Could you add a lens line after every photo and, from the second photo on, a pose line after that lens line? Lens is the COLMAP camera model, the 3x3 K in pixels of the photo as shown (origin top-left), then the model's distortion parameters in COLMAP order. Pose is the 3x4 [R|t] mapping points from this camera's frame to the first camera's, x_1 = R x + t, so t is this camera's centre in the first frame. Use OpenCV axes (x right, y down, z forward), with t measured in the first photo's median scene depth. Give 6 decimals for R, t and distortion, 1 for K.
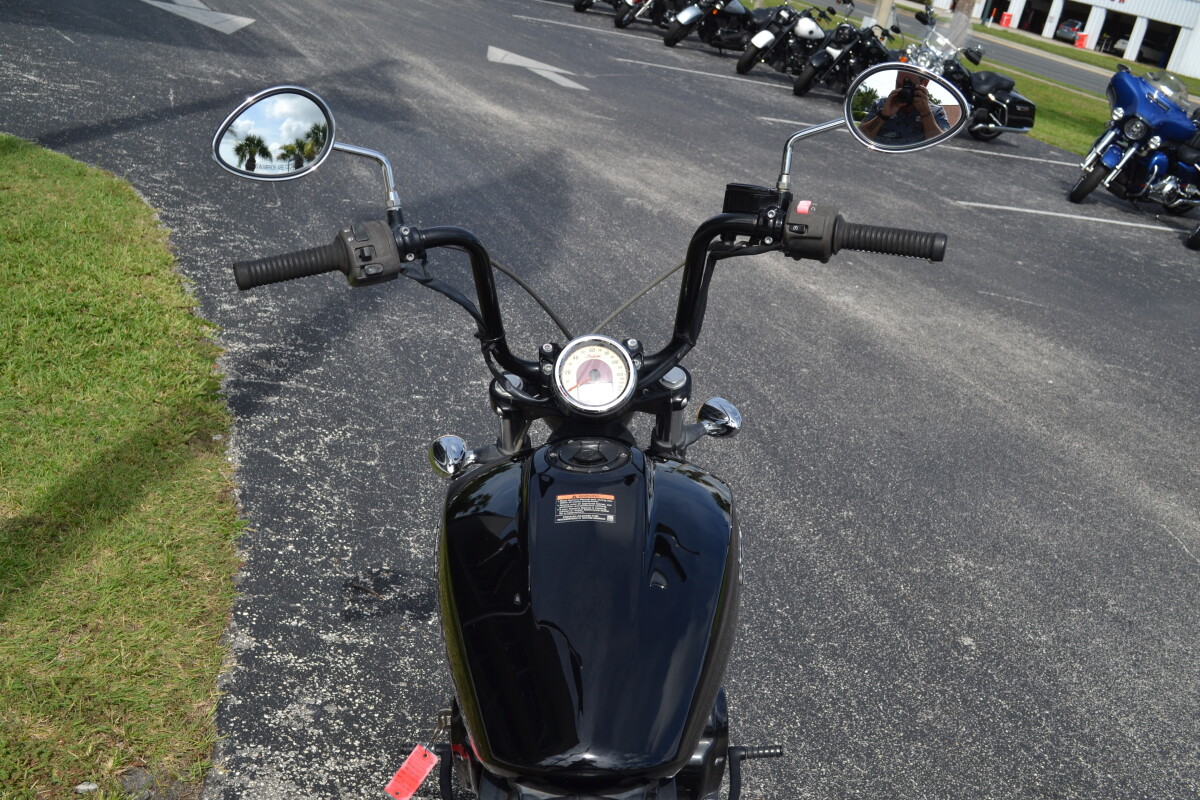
lens RADIAL K [[1361.1, 0, 598.2], [0, 1361.1, 394.1], [0, 0, 1]] dist [-0.057035, 0.000000]
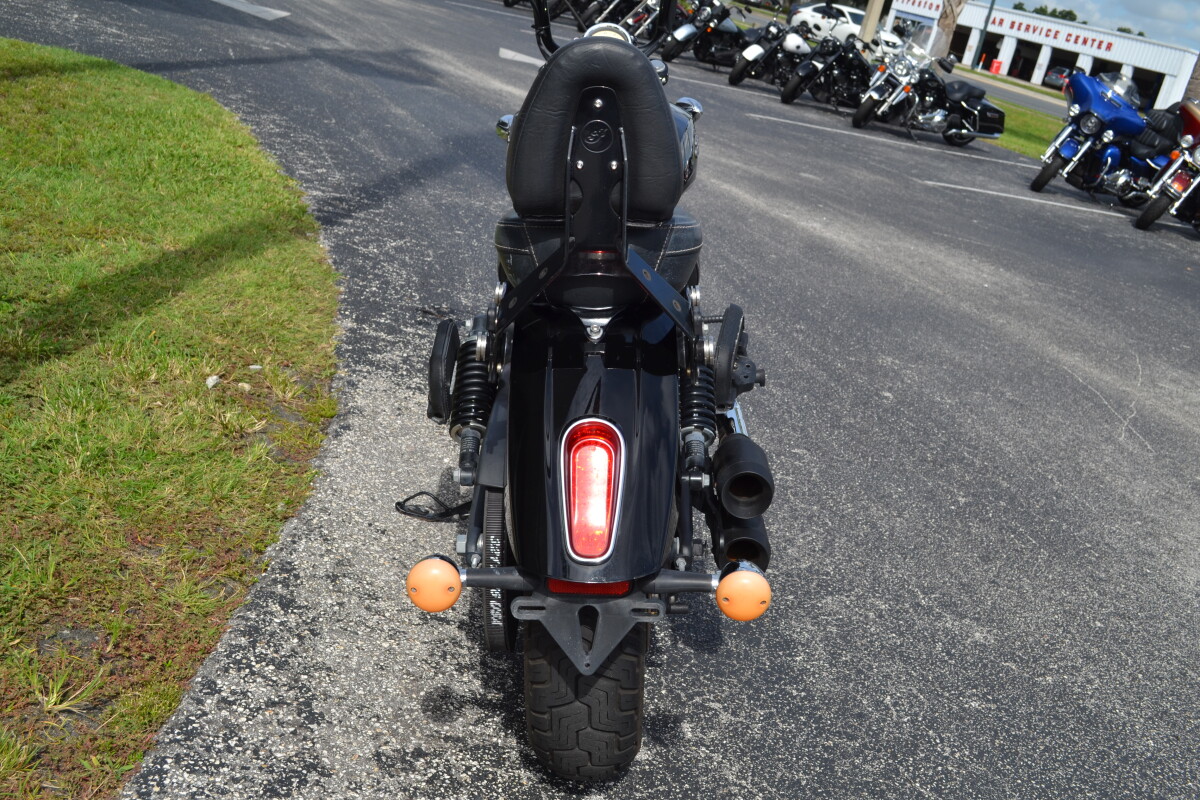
lens RADIAL K [[1361.1, 0, 598.1], [0, 1361.1, 405.4], [0, 0, 1]] dist [-0.057035, 0.000000]
pose [[0.999953, 0.009430, 0.002381, -0.003665], [-0.009351, 0.999472, -0.031120, 0.128386], [-0.002673, 0.031096, 0.999513, -0.162102]]
